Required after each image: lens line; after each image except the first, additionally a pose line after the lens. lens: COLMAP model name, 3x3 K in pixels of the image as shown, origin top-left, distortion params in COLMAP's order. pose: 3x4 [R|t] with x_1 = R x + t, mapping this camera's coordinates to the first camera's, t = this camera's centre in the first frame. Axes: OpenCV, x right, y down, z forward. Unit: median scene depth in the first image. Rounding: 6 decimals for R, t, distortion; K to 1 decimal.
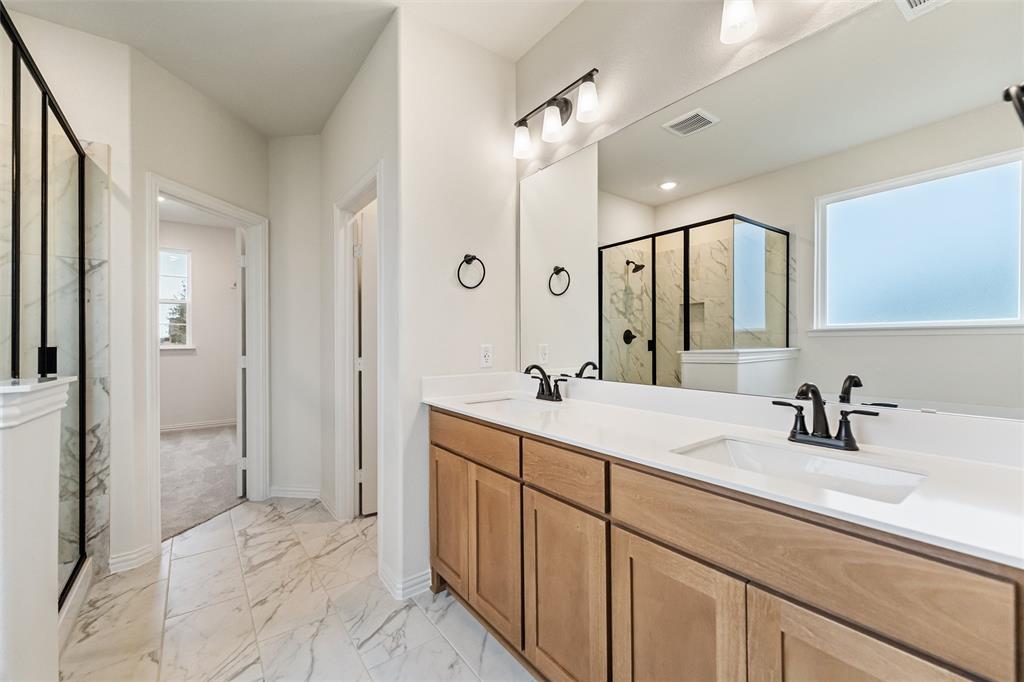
lens RADIAL K [[416.3, 0, 509.5], [0, 416.3, 339.1], [0, 0, 1]] dist [-0.000806, -0.000950]
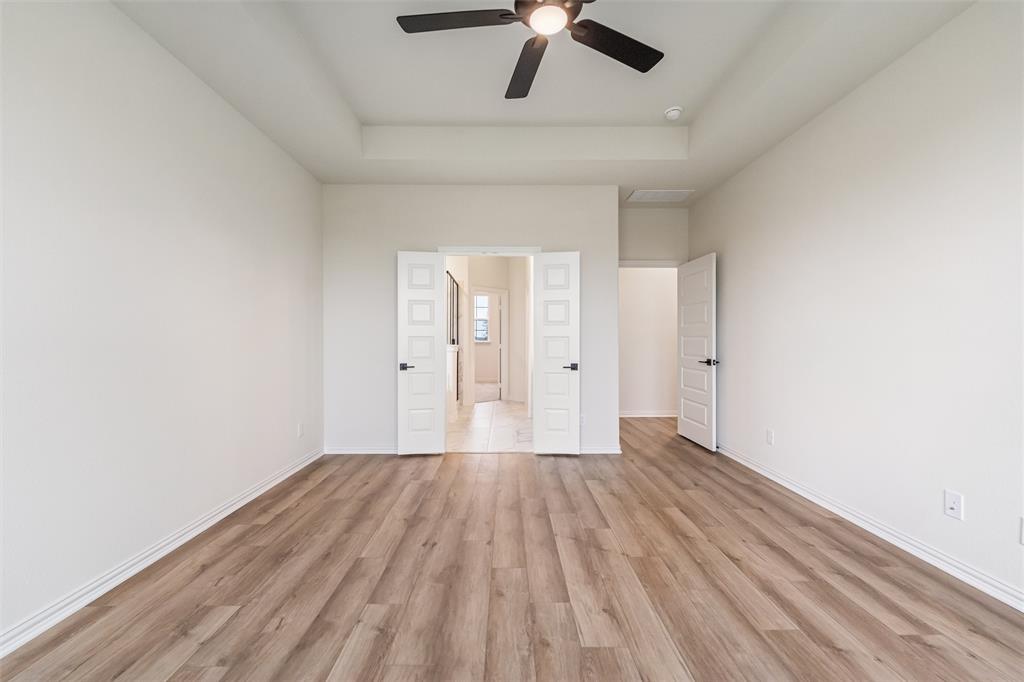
lens RADIAL K [[418.2, 0, 511.3], [0, 418.2, 332.2], [0, 0, 1]] dist [-0.002099, -0.000510]
pose [[0.805730, -0.004684, -0.592265, 1.429021], [-0.004141, 0.999900, -0.013541, 0.006550], [0.592269, 0.013363, 0.805630, -1.576327]]
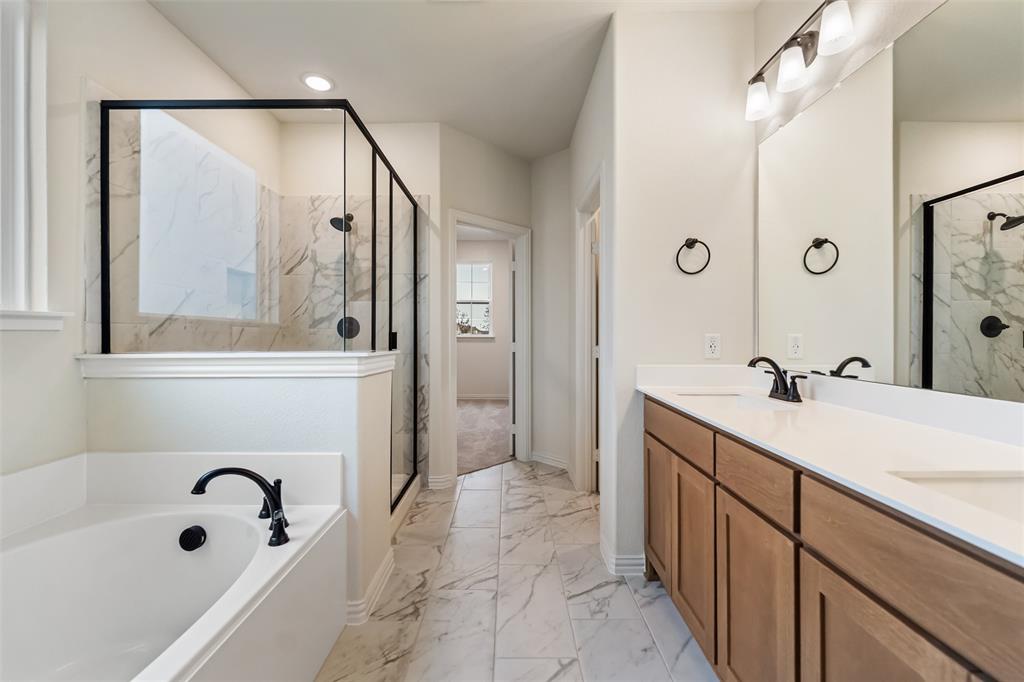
lens RADIAL K [[418.2, 0, 511.3], [0, 418.2, 332.2], [0, 0, 1]] dist [-0.002099, -0.000510]
pose [[0.800757, 0.004829, -0.598970, 0.152560], [-0.003557, 0.999988, 0.003306, 0.009208], [0.598979, -0.000517, 0.800765, -0.004713]]
